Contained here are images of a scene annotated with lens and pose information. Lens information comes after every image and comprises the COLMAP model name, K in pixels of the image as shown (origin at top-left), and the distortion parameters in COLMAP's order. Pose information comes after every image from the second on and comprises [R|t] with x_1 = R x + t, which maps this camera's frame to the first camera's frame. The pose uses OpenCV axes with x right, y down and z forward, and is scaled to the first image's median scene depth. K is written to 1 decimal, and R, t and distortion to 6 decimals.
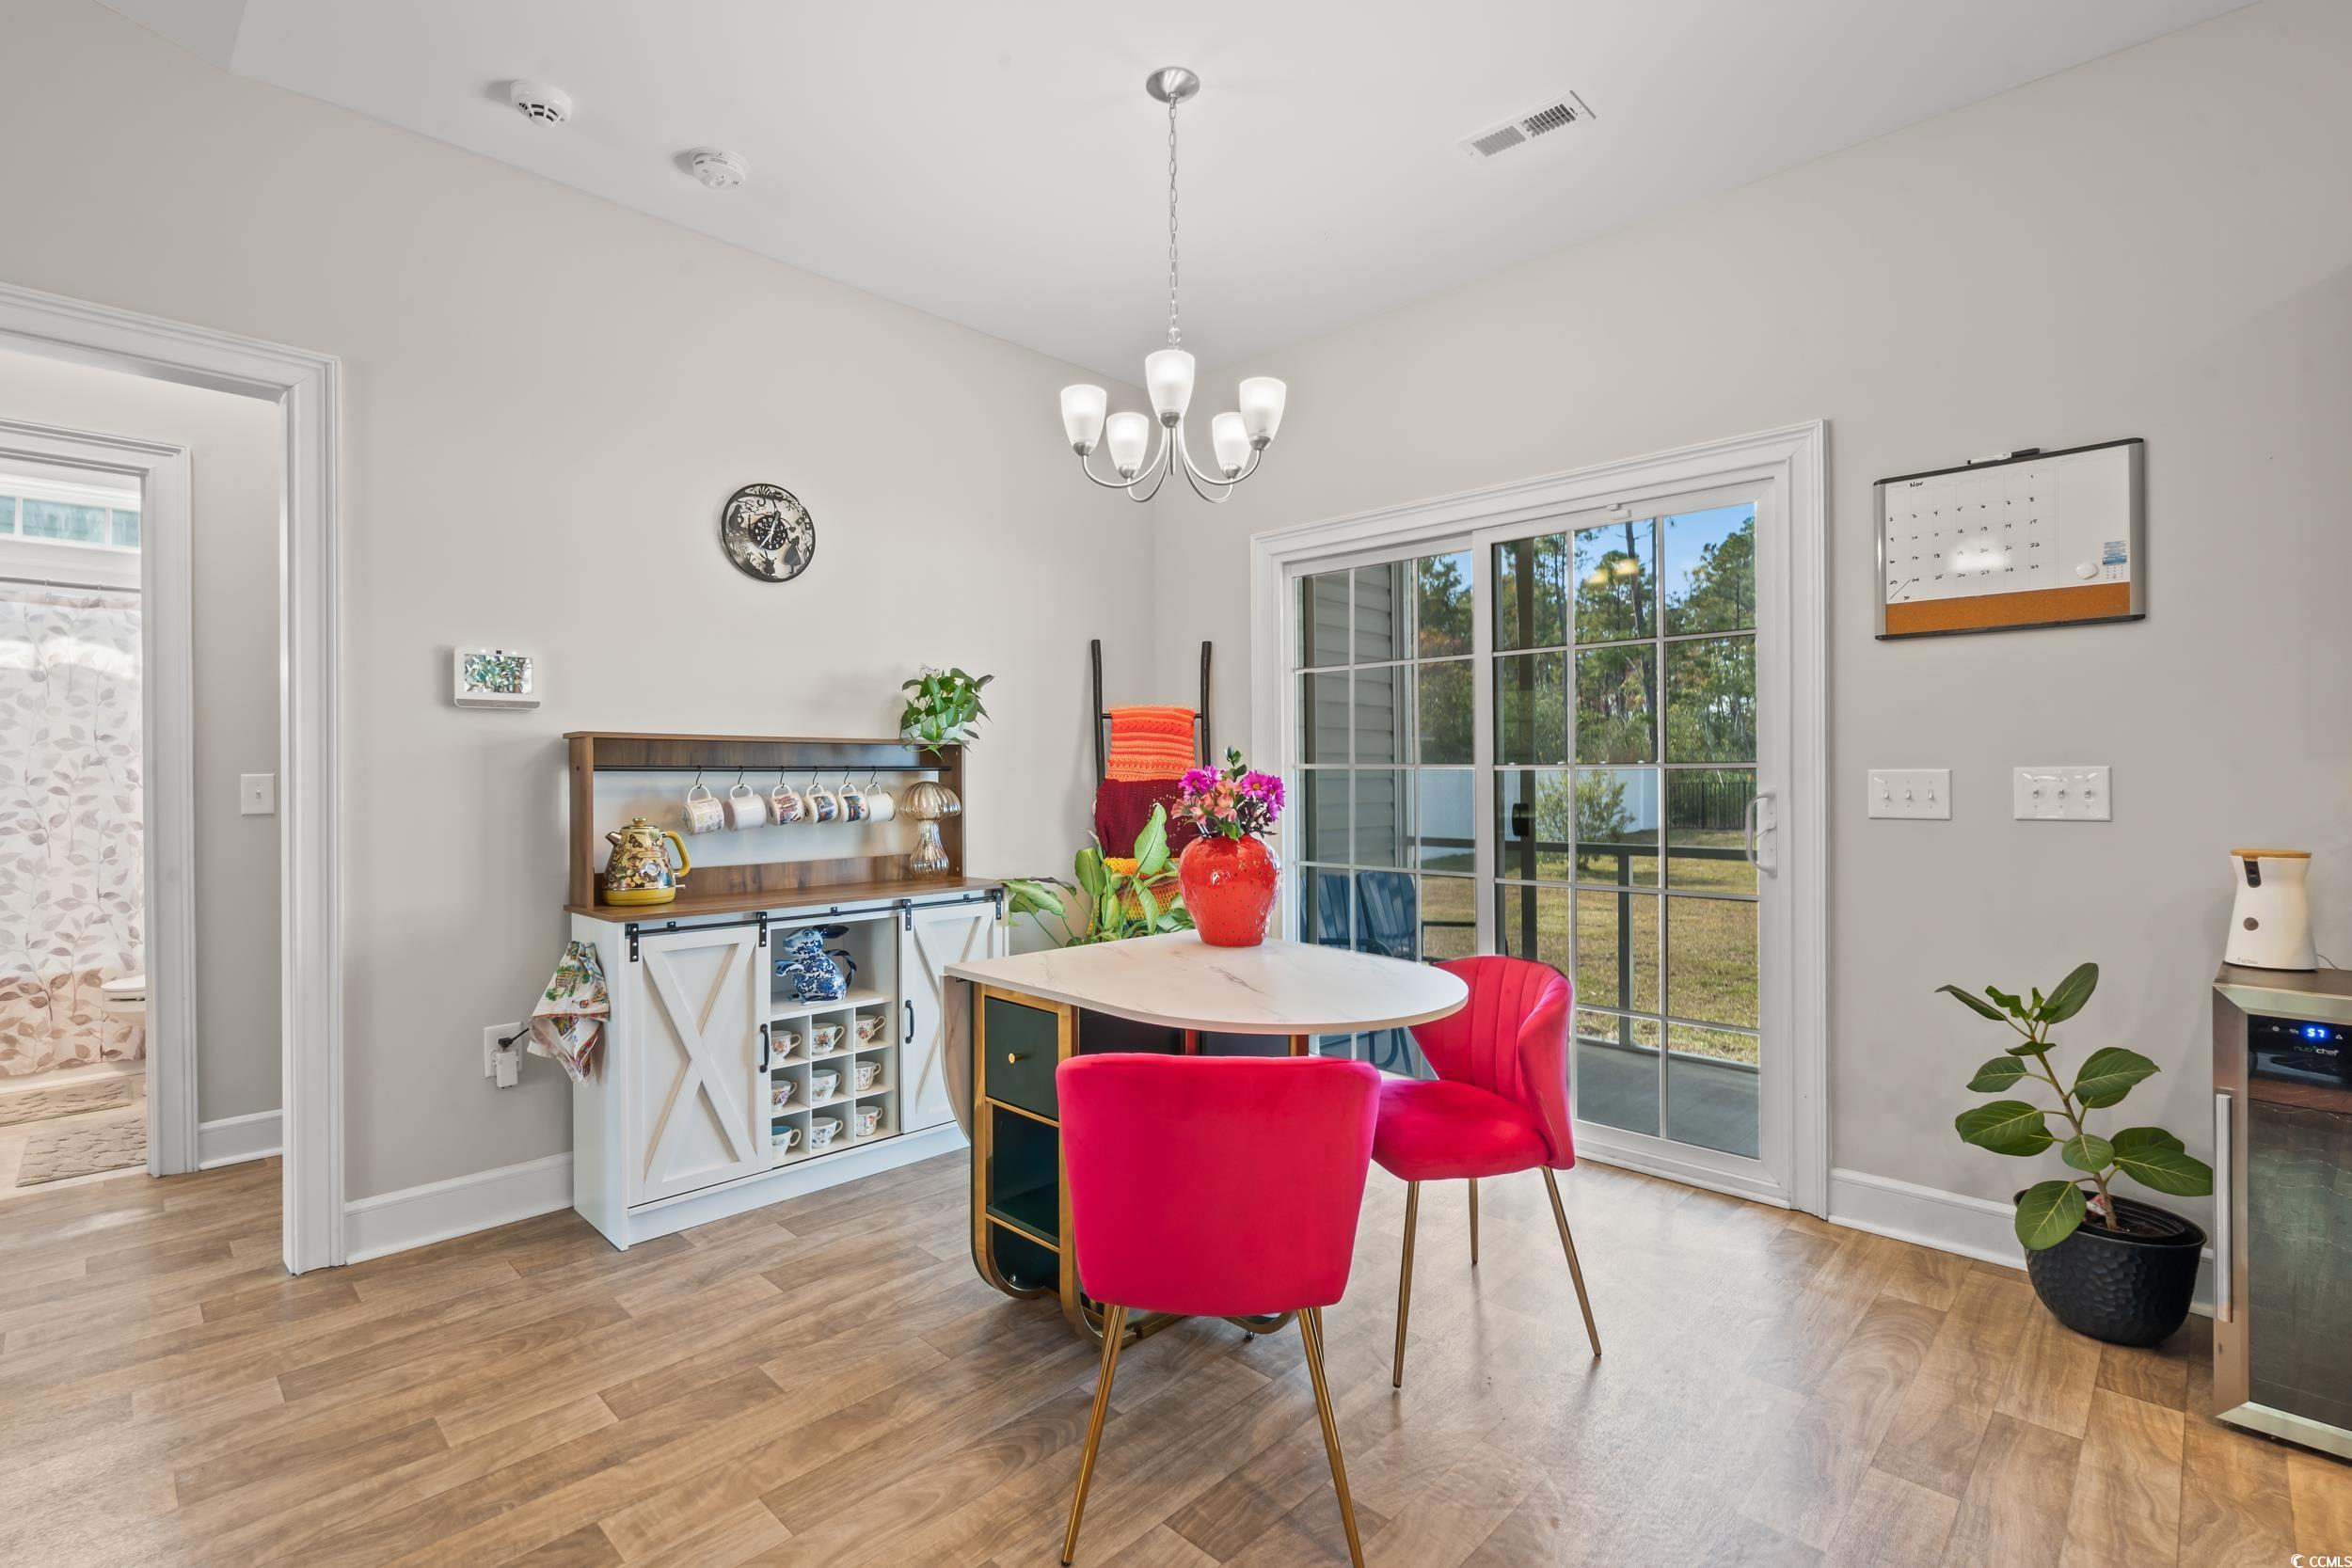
lens RADIAL K [[1073.6, 0, 1171.8], [0, 1073.6, 781.1], [0, 0, 1]] dist [-0.000557, 0.000028]
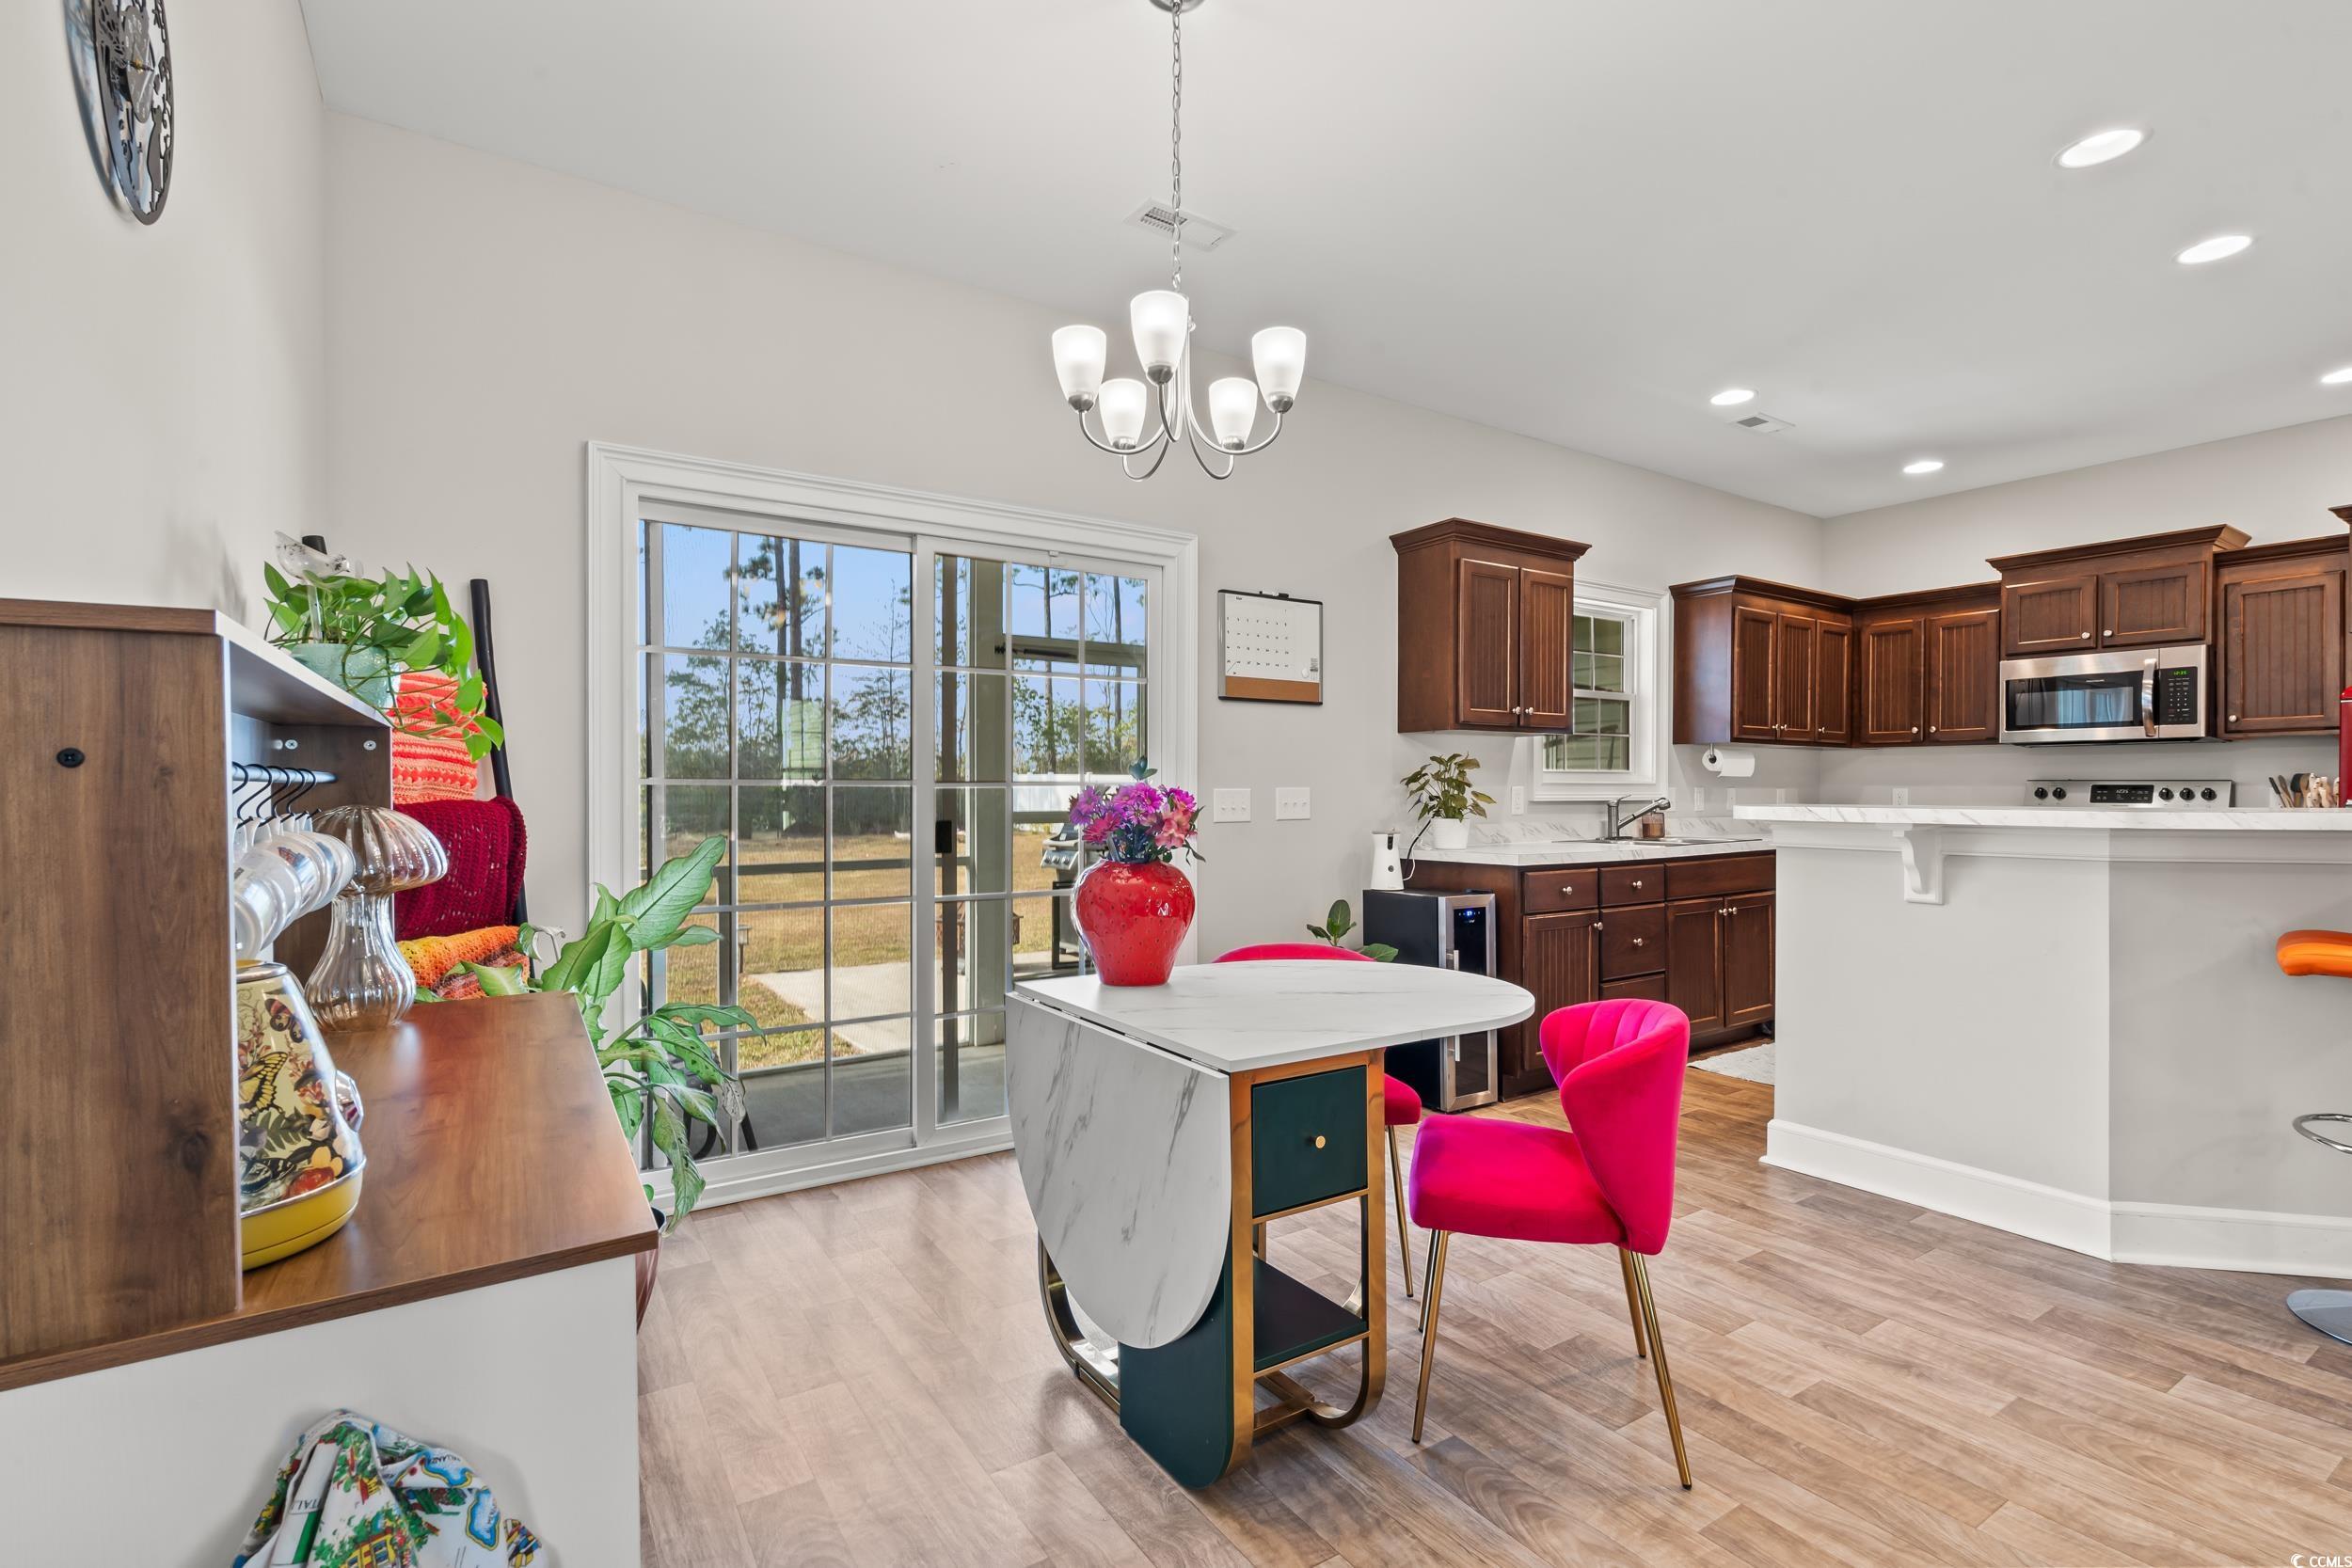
lens RADIAL K [[1059.5, 0, 1167.0], [0, 1059.5, 807.6], [0, 0, 1]] dist [-0.003275, -0.000457]
pose [[0.228523, -0.013253, 0.973448, -0.866424], [0.005813, 0.999908, 0.012248, -0.003662], [-0.973521, 0.002859, 0.228579, 0.851174]]
